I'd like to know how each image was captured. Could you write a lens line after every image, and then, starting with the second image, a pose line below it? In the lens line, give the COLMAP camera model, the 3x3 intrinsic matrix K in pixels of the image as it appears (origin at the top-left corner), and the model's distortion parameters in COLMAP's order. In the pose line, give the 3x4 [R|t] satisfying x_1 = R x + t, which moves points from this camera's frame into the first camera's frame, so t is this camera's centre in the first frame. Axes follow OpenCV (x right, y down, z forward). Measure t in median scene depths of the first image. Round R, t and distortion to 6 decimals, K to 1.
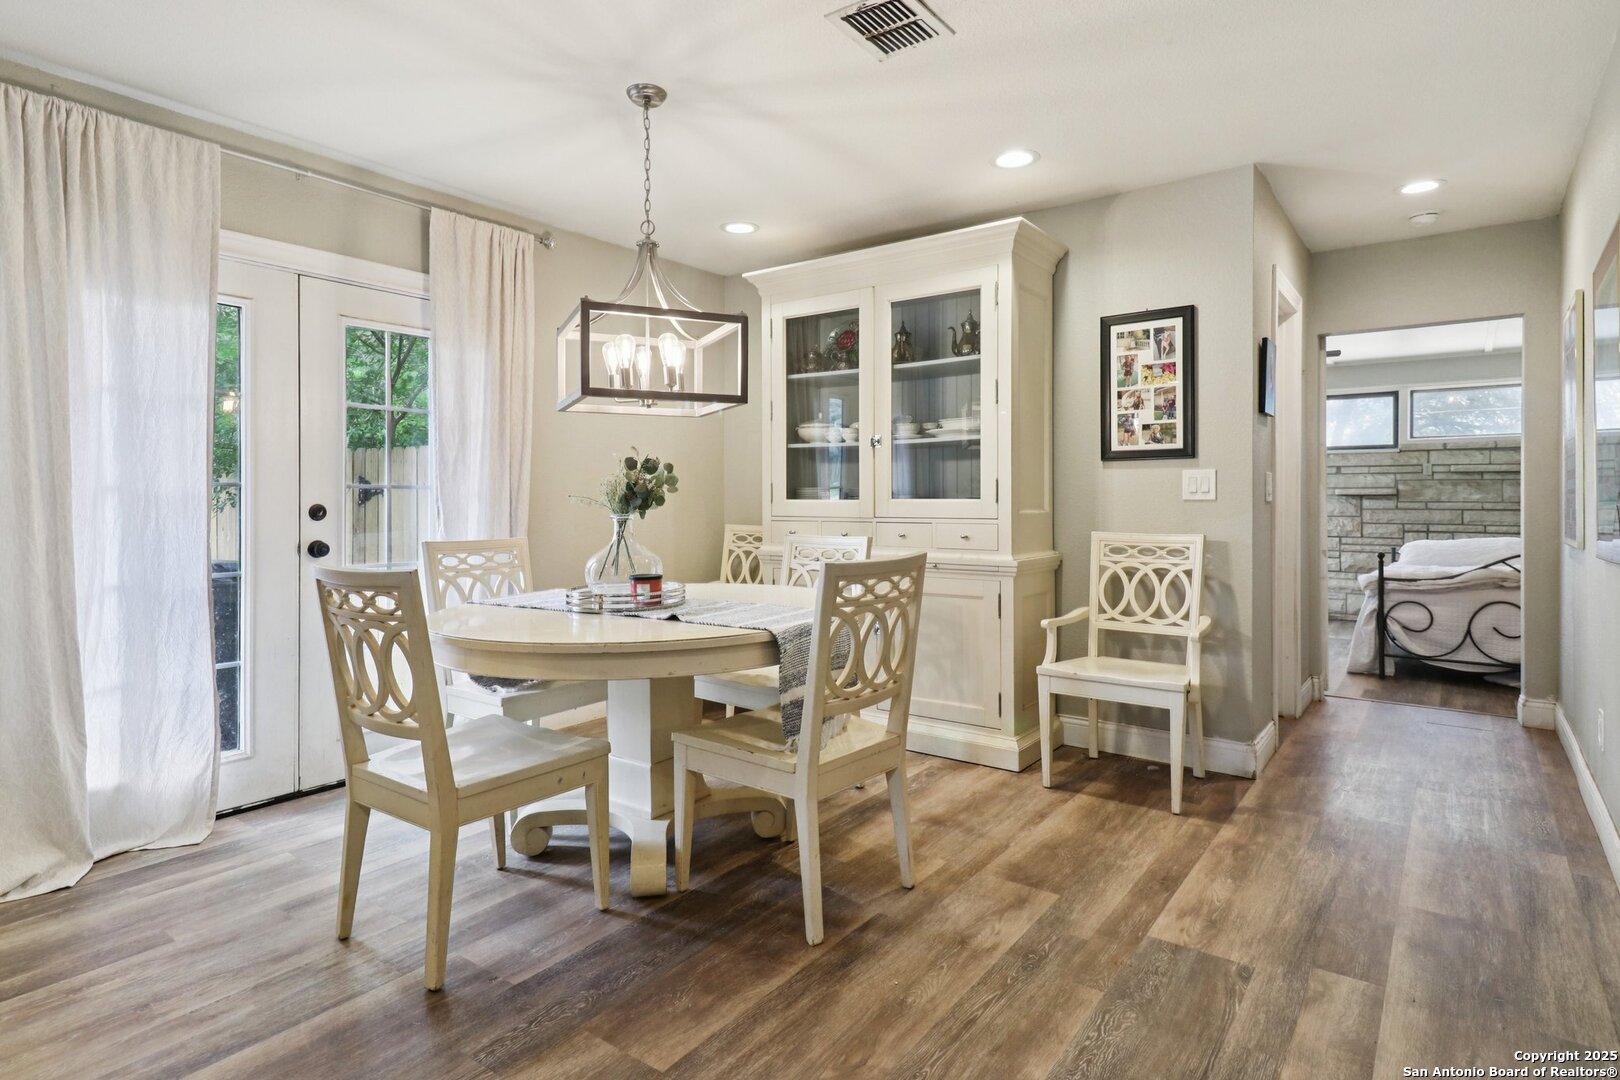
lens RADIAL K [[859.1, 0, 797.3], [0, 859.1, 495.1], [0, 0, 1]] dist [0.025789, 0.002436]
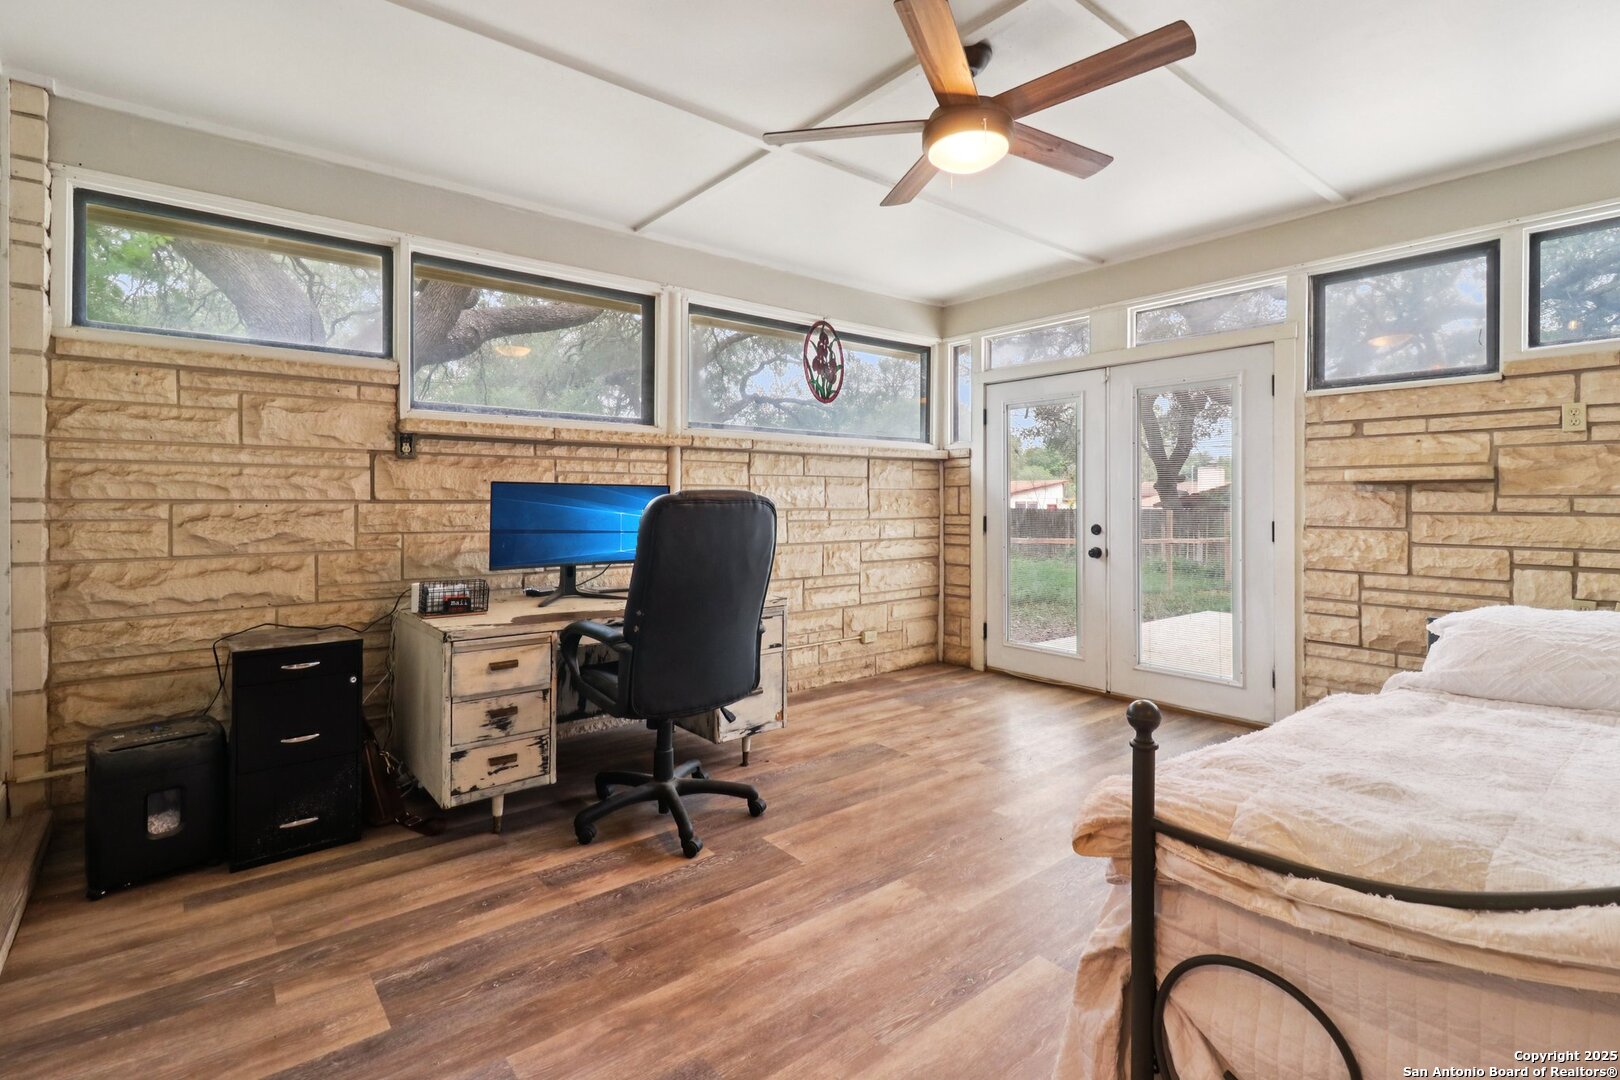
lens RADIAL K [[758.3, 0, 760.2], [0, 758.3, 497.8], [0, 0, 1]] dist [0.005450, -0.006542]
pose [[0.967795, 0.004863, -0.251693, 0.977816], [-0.005868, 0.999978, -0.003245, 0.026563], [0.251671, 0.004617, 0.967802, 1.235747]]
